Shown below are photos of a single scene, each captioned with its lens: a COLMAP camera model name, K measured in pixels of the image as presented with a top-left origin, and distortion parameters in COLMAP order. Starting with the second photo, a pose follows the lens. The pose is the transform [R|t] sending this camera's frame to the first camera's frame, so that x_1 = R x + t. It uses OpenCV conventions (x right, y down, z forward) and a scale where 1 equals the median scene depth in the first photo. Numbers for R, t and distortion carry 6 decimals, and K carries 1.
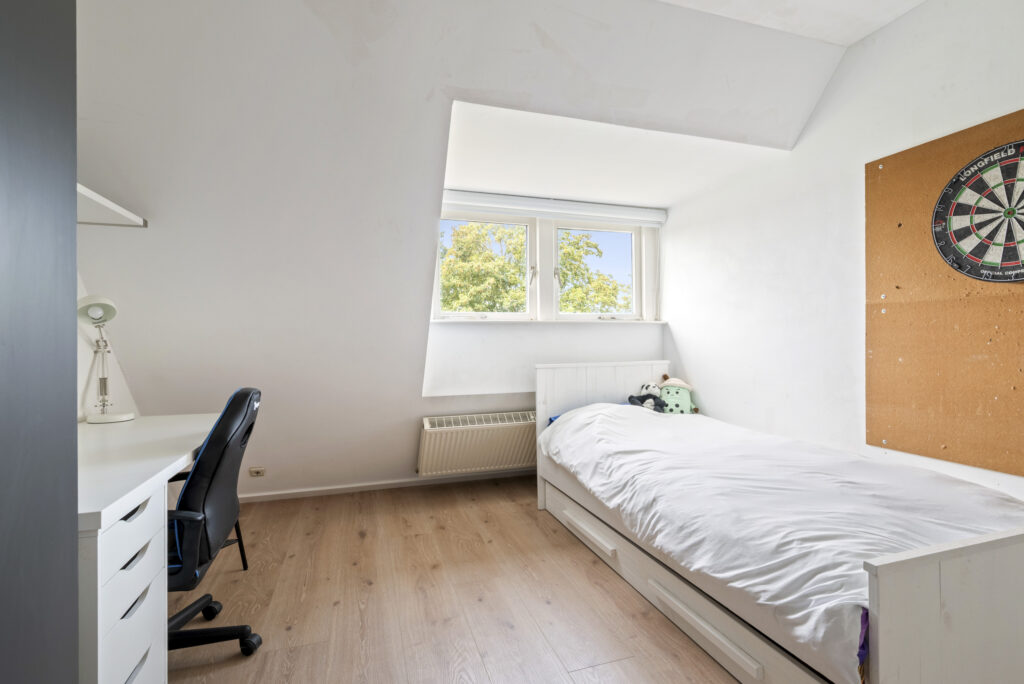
lens RADIAL K [[478.5, 0, 512.3], [0, 478.5, 338.8], [0, 0, 1]] dist [-0.000903, -0.000266]
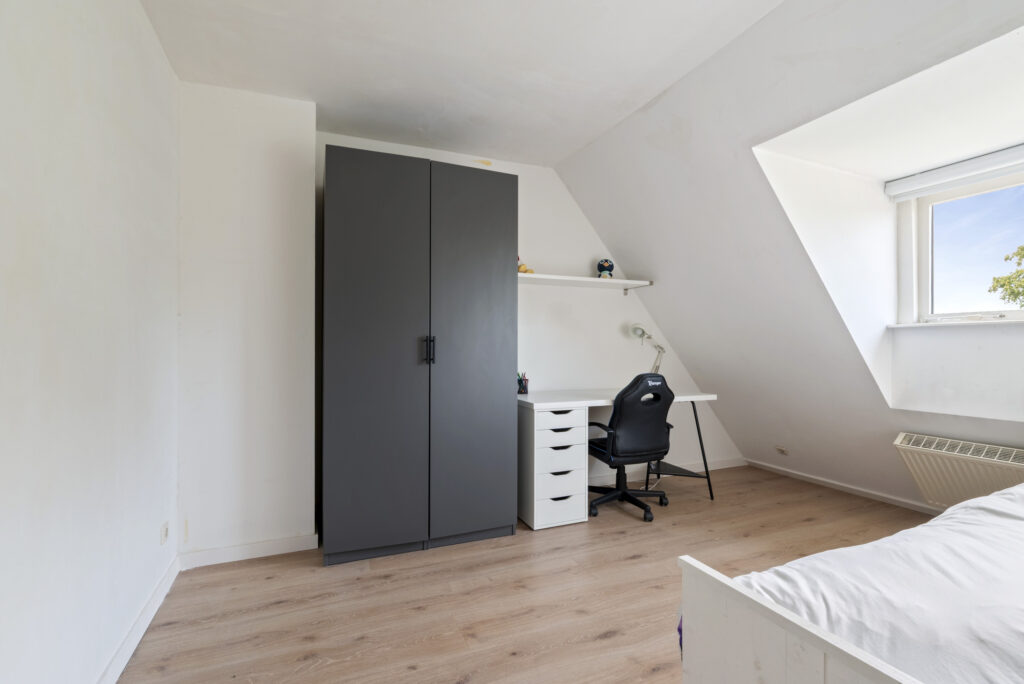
lens RADIAL K [[478.5, 0, 512.3], [0, 478.5, 338.8], [0, 0, 1]] dist [-0.000903, -0.000266]
pose [[0.082810, -0.008864, -0.996526, 1.009495], [0.002388, 0.999959, -0.008696, -0.008075], [0.996562, -0.001659, 0.082828, 0.294259]]
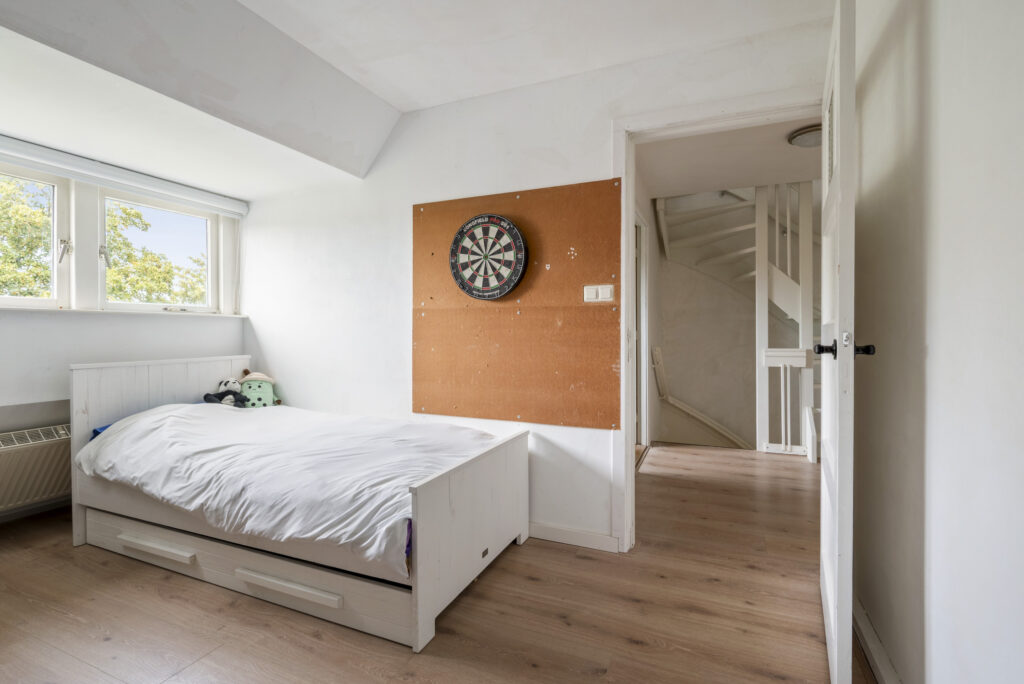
lens RADIAL K [[478.5, 0, 512.3], [0, 478.5, 338.8], [0, 0, 1]] dist [-0.000903, -0.000266]
pose [[0.669685, -0.002430, 0.742642, -0.078842], [-0.006444, 0.999938, 0.009083, -0.001716], [-0.742618, -0.010868, 0.669628, -0.118966]]
